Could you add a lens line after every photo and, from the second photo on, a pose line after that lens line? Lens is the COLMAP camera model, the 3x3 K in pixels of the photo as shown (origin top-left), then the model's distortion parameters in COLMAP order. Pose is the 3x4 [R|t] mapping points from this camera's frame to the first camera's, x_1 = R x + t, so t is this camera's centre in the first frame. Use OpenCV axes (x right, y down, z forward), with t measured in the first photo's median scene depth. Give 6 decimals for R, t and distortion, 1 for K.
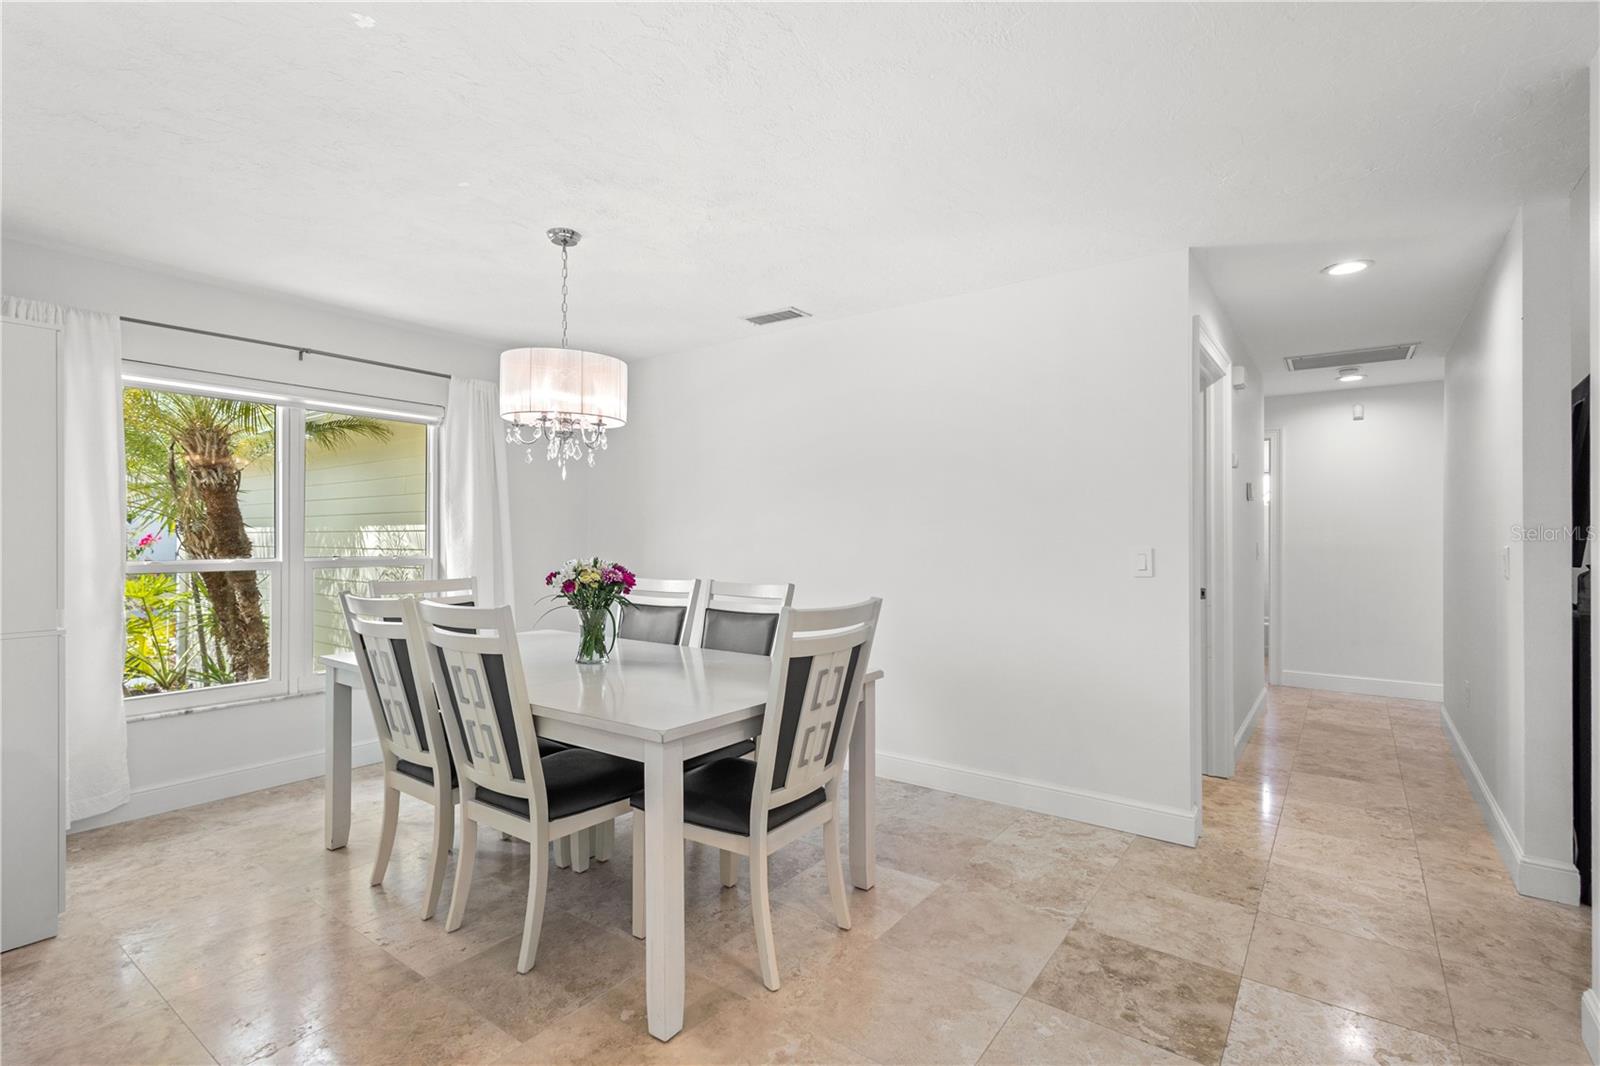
lens RADIAL K [[741.7, 0, 800.0], [0, 741.7, 533.0], [0, 0, 1]] dist [0.001246, 0.000070]
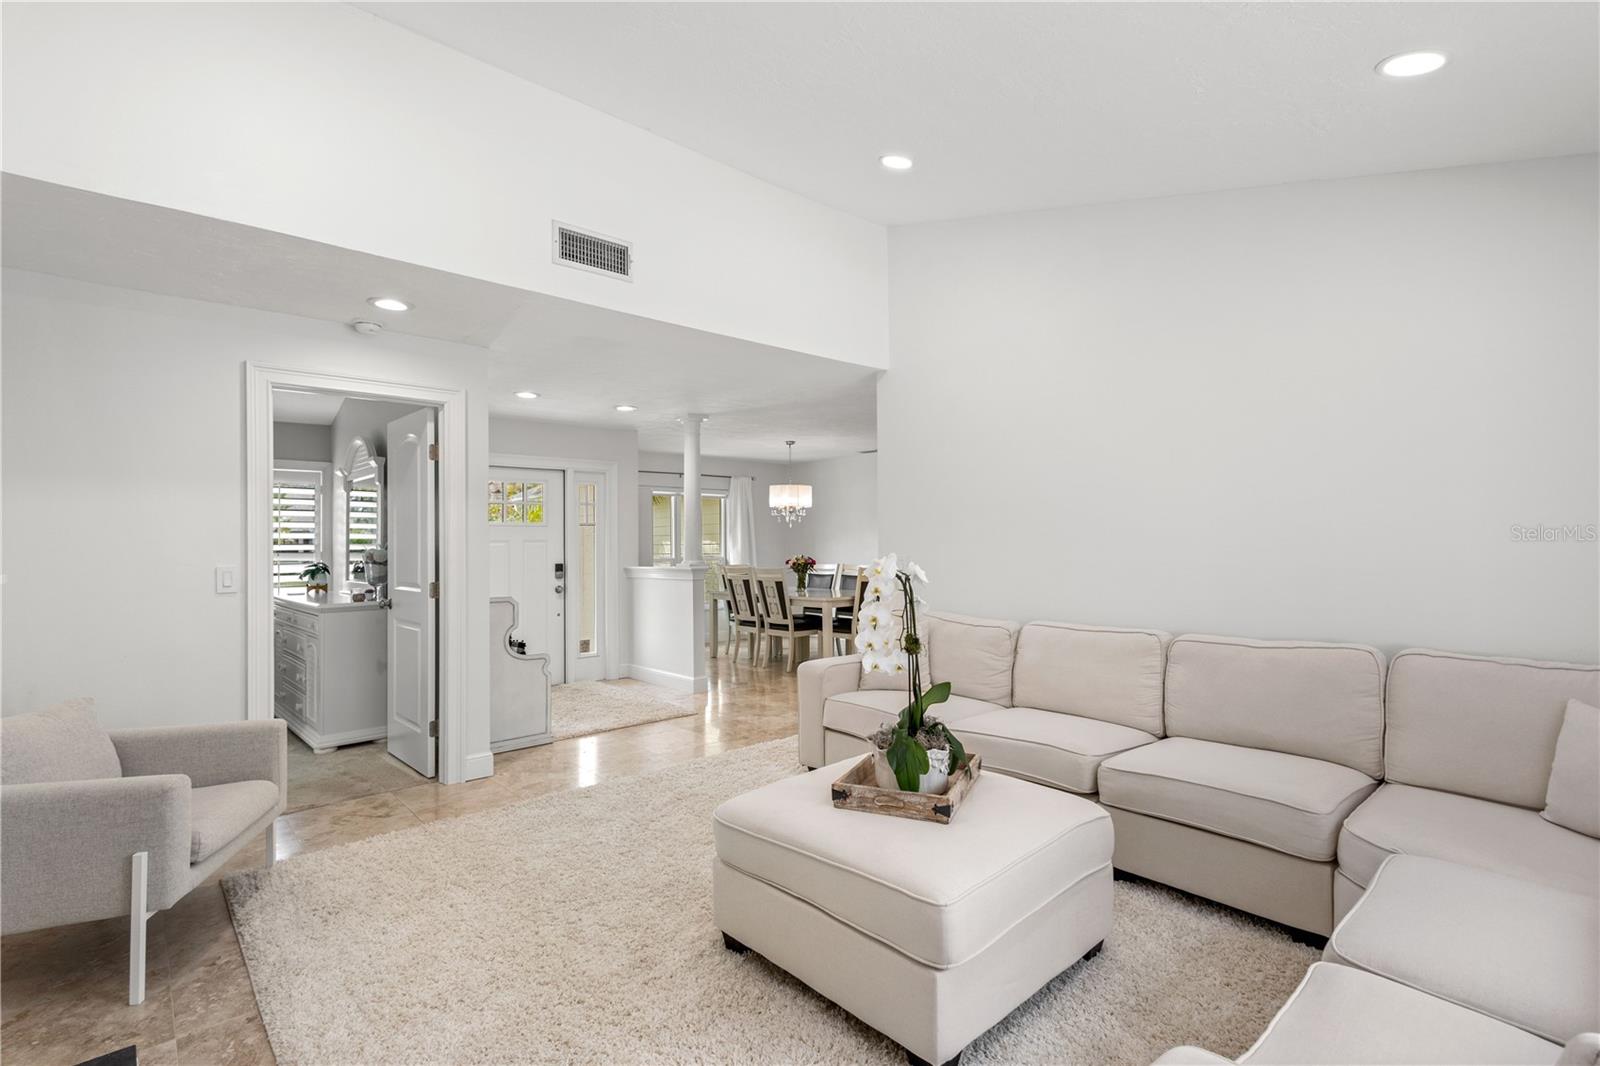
lens RADIAL K [[741.7, 0, 800.0], [0, 741.7, 533.0], [0, 0, 1]] dist [0.001246, 0.000070]
pose [[0.979398, -0.013218, -0.201506, 0.295508], [0.010768, 0.999854, -0.013250, -0.013560], [0.201651, 0.010807, 0.979398, -1.817570]]
